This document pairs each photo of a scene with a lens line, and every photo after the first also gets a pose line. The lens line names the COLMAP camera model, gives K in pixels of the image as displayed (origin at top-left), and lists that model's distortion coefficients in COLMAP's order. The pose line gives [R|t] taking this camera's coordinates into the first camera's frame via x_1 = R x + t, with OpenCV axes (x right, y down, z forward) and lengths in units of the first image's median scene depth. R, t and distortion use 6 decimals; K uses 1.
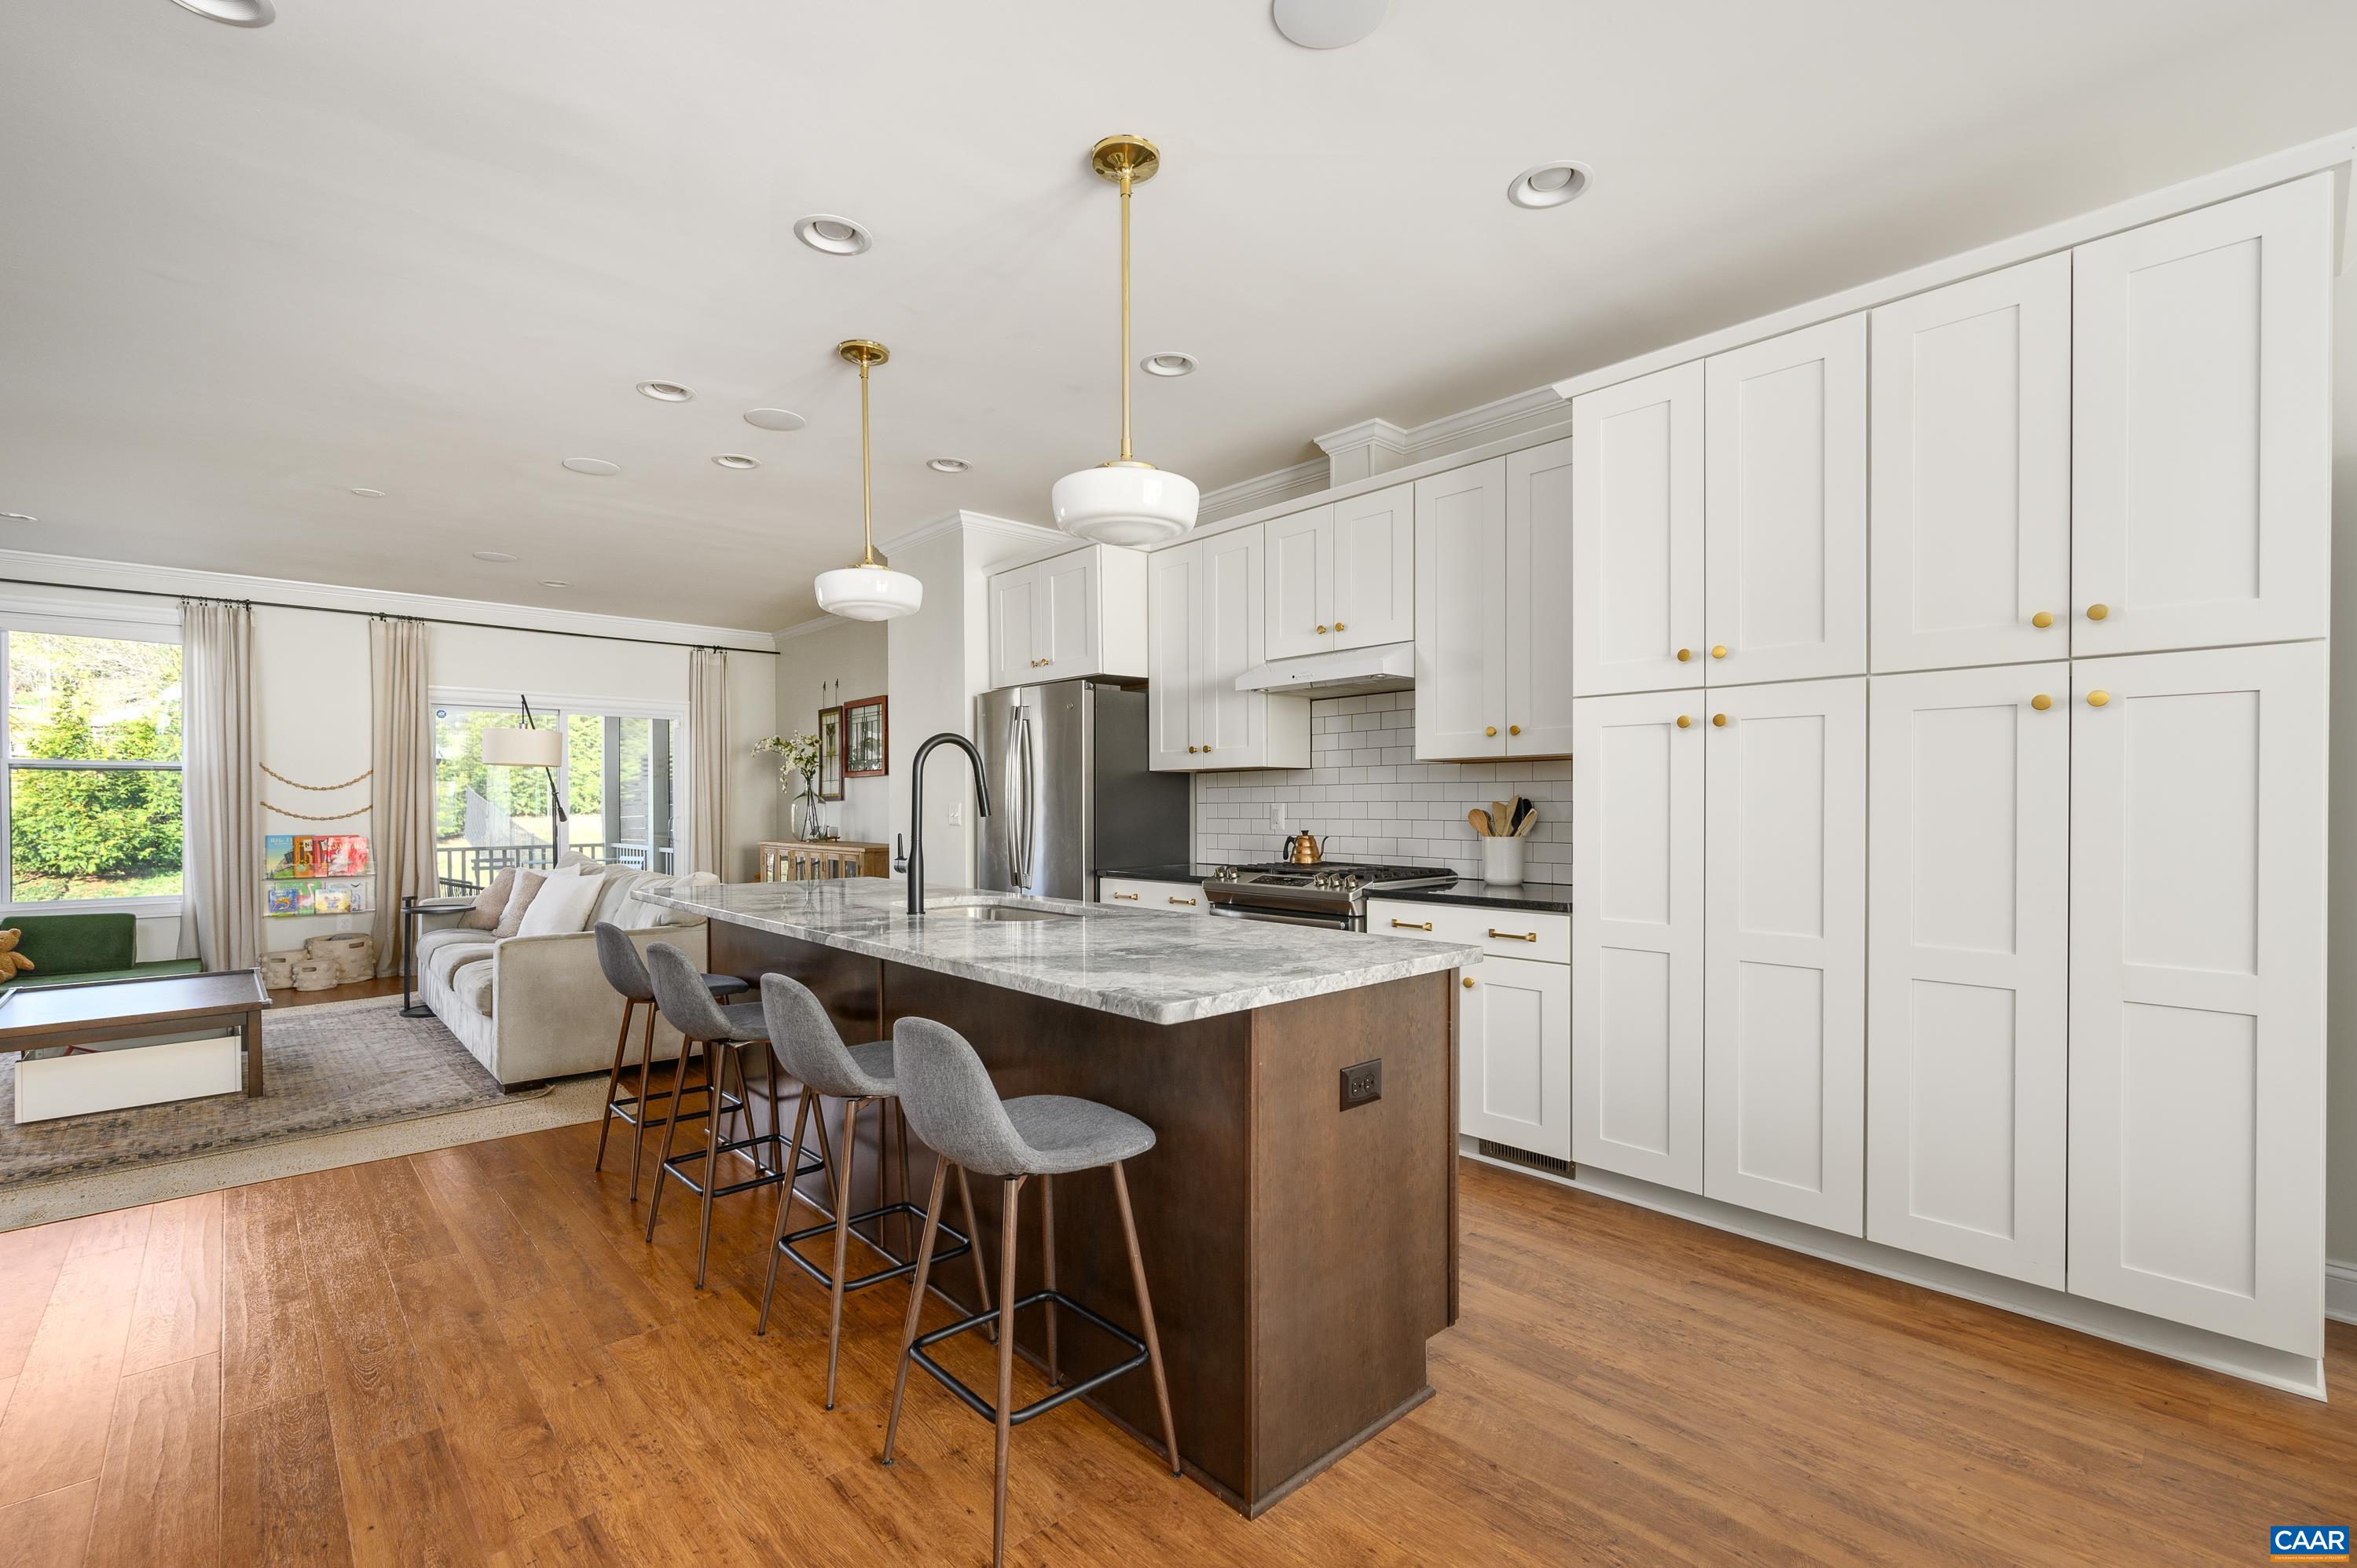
lens RADIAL K [[1034.6, 0, 1186.3], [0, 1034.6, 809.1], [0, 0, 1]] dist [0.001752, -0.001166]
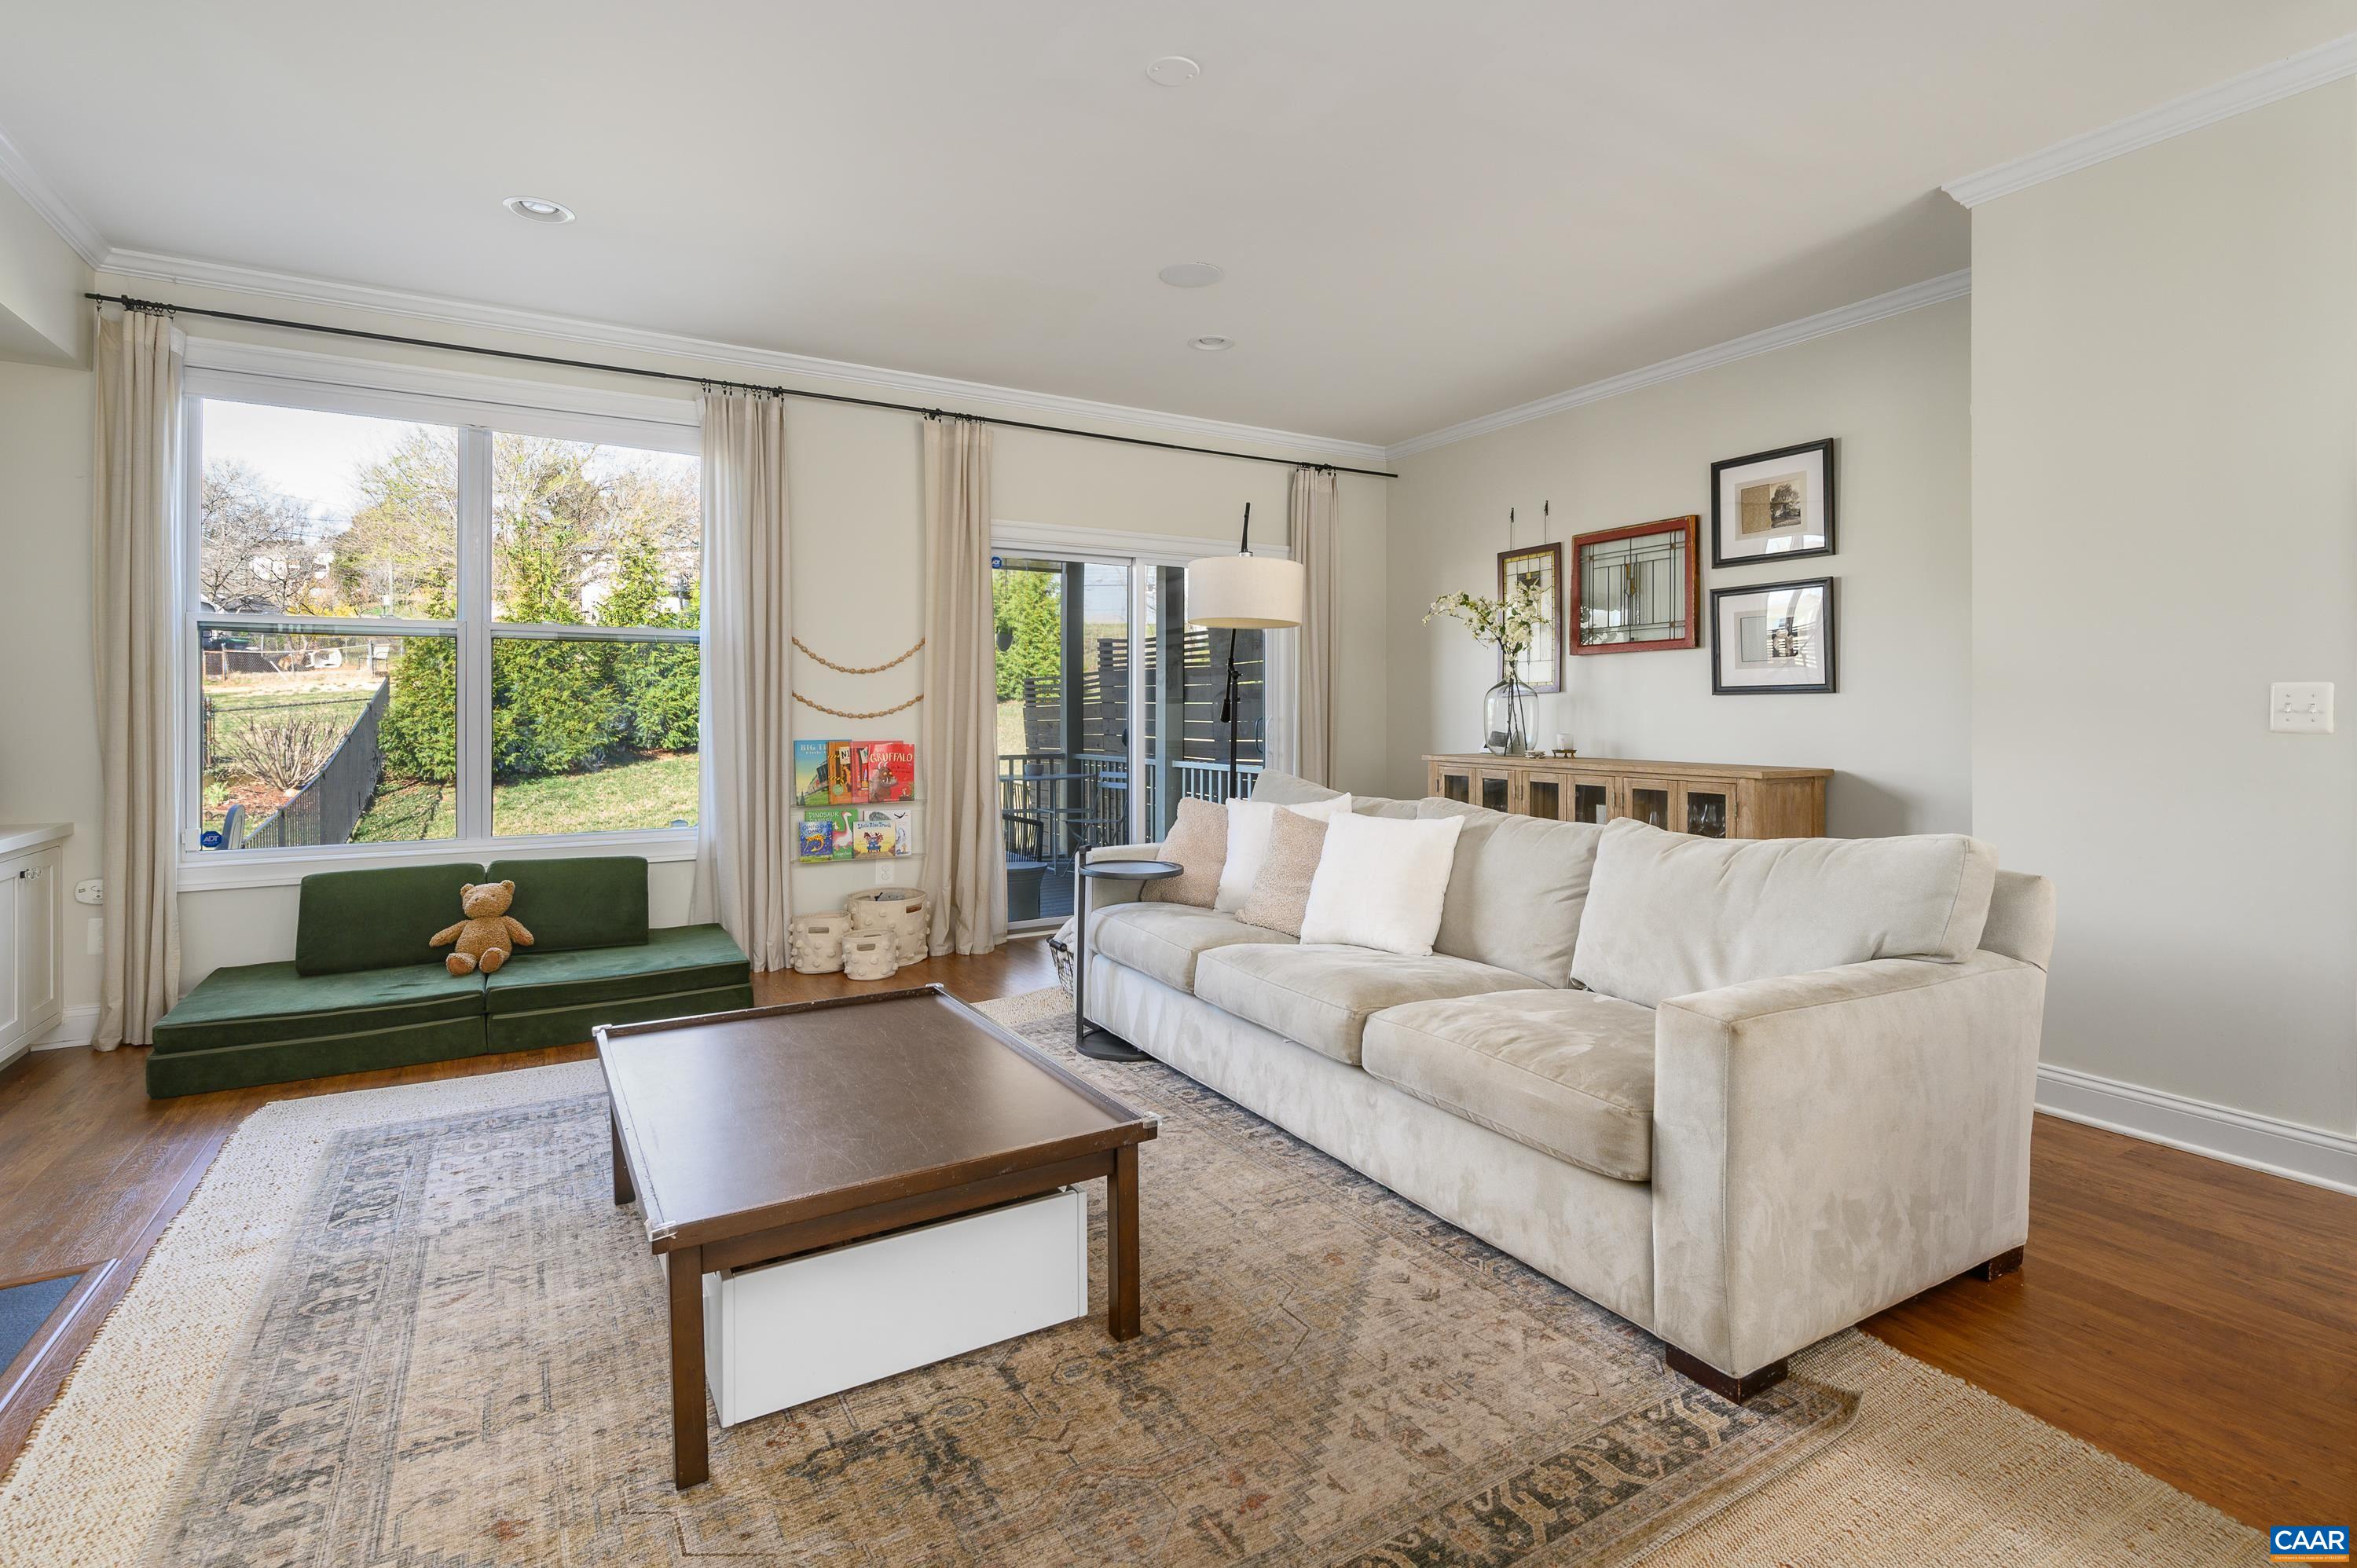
lens RADIAL K [[1143.1, 0, 1215.4], [0, 1143.1, 709.2], [0, 0, 1]] dist [-0.000950, 0.001396]
pose [[0.980135, 0.003367, -0.198302, -0.456785], [-0.005095, 0.999953, -0.008200, 0.009744], [0.198265, 0.009047, 0.980107, 0.316636]]
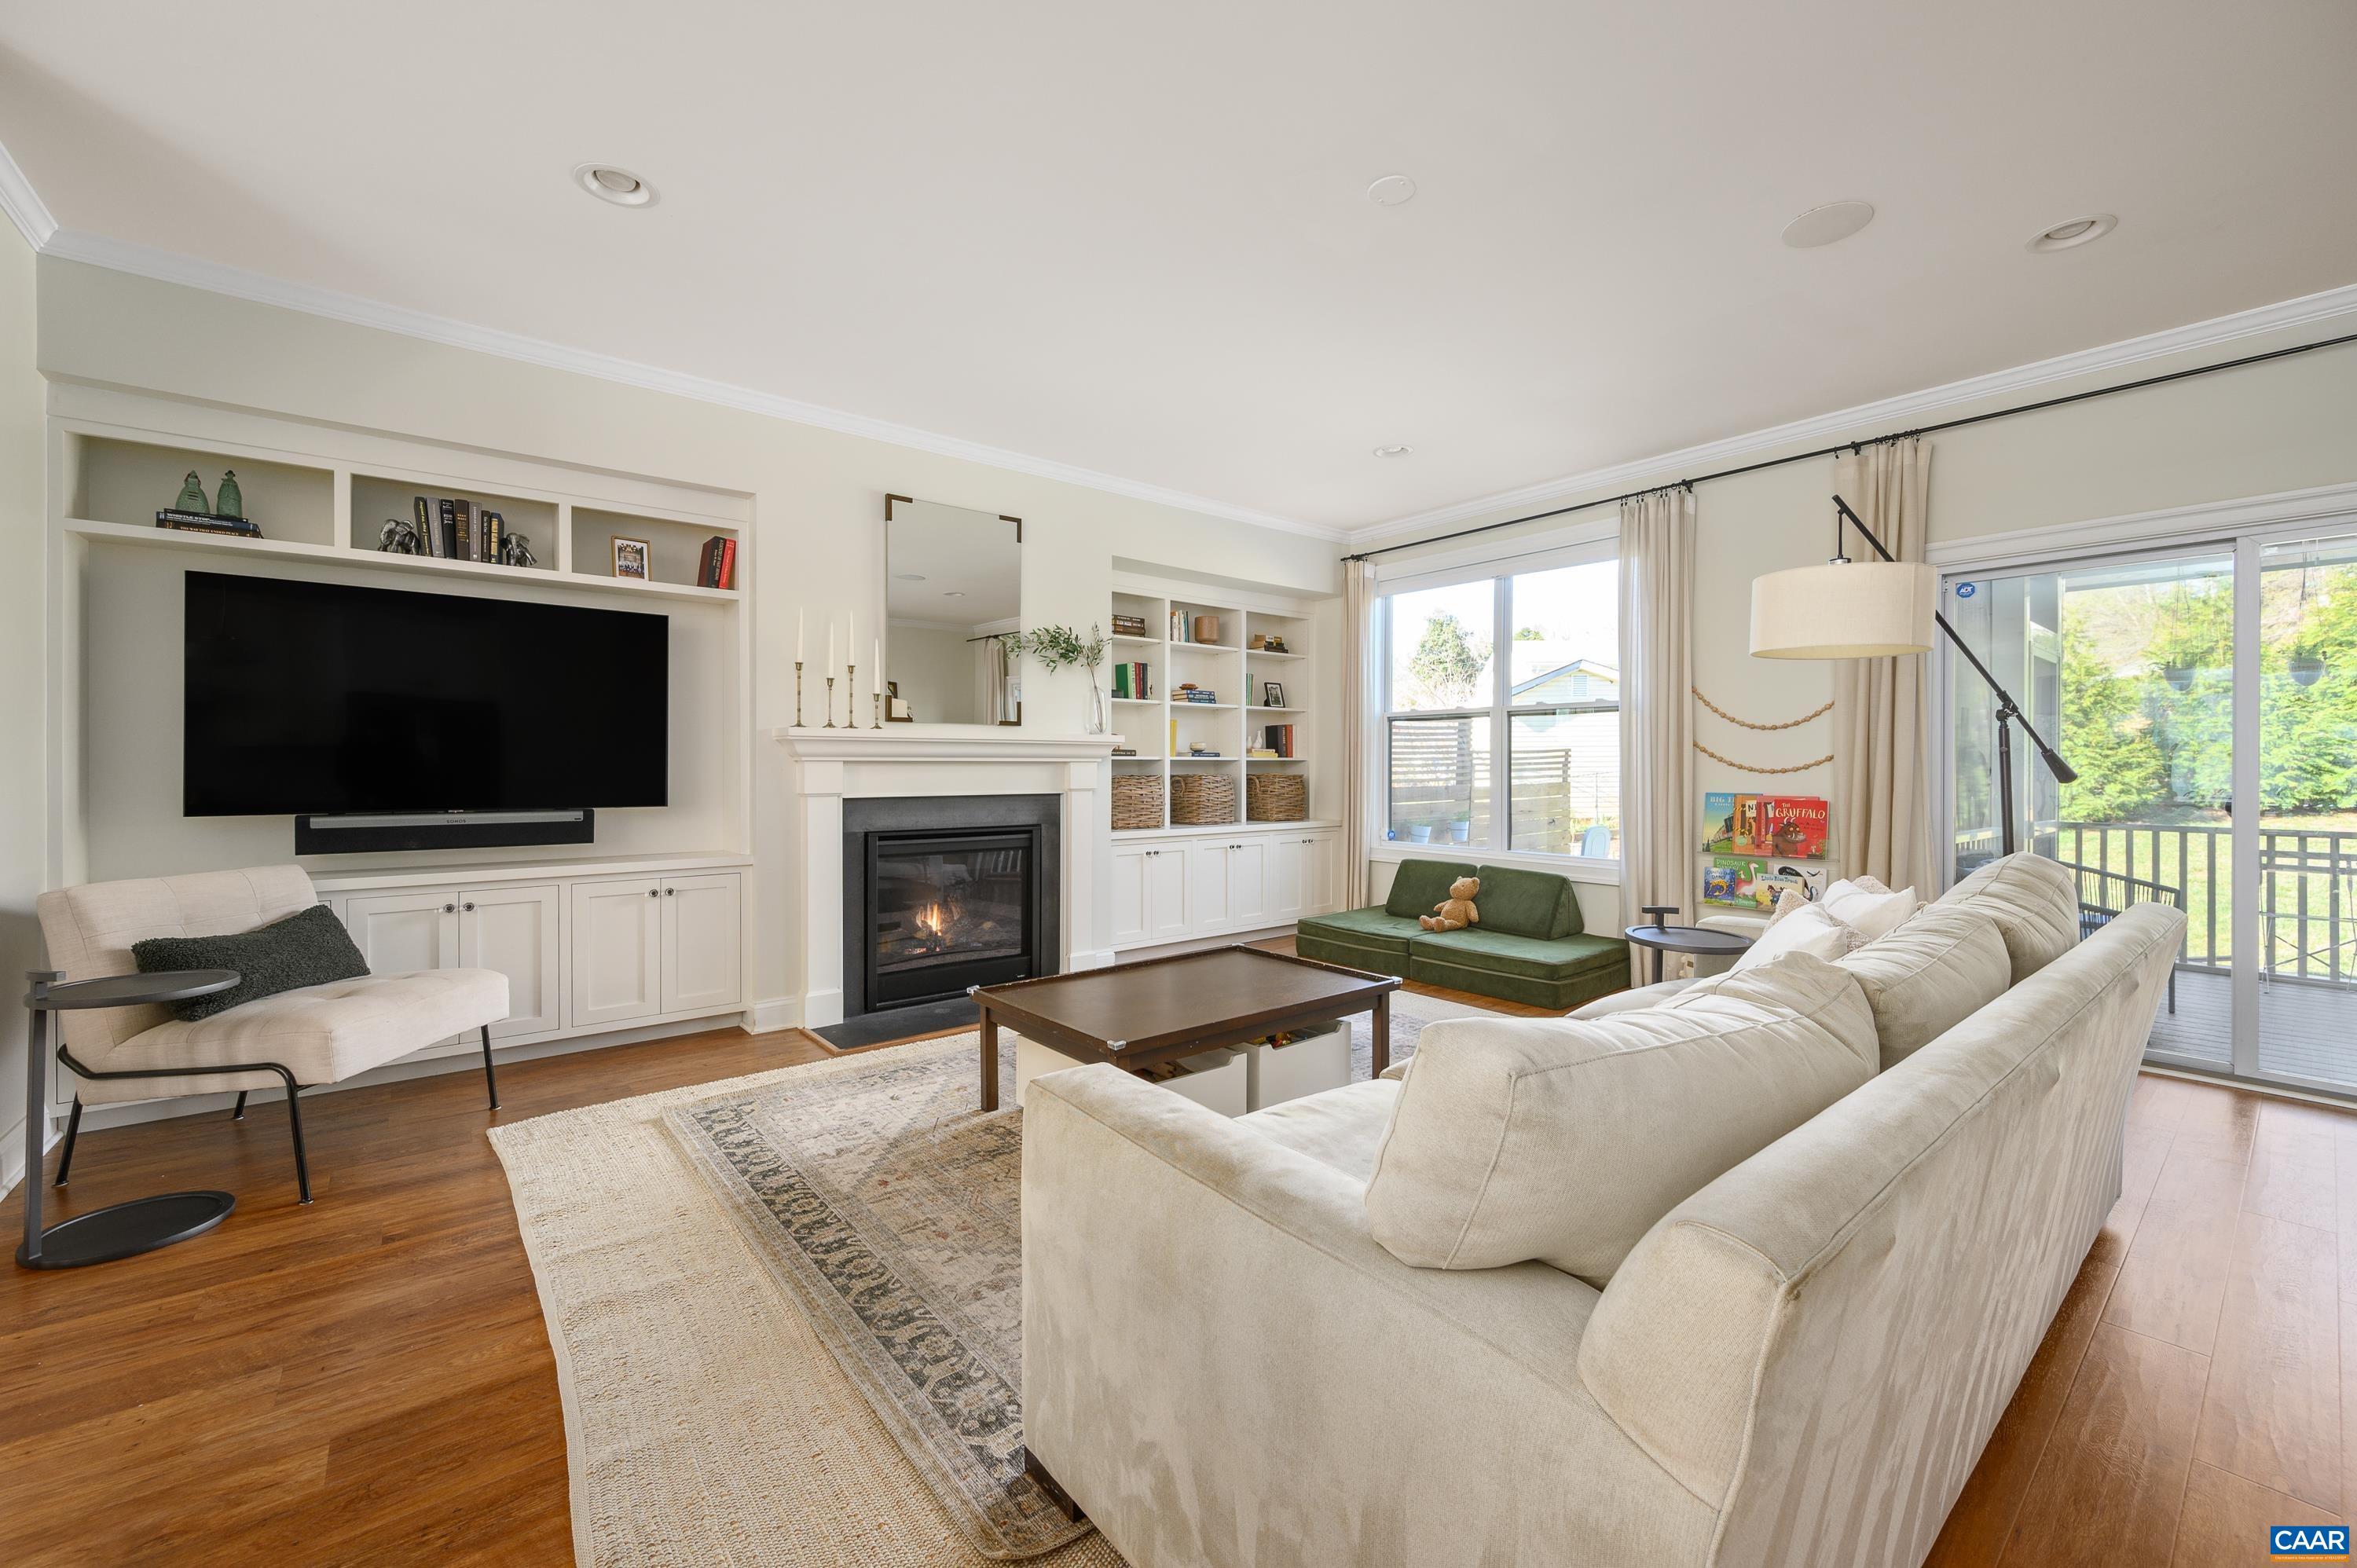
lens RADIAL K [[935.5, 0, 1178.9], [0, 935.5, 768.4], [0, 0, 1]] dist [0.000945, -0.000074]
pose [[-0.066313, 0.007727, -0.997769, -0.187502], [-0.009232, 0.999922, 0.008357, 0.005951], [0.997756, 0.009766, -0.066236, 0.640600]]
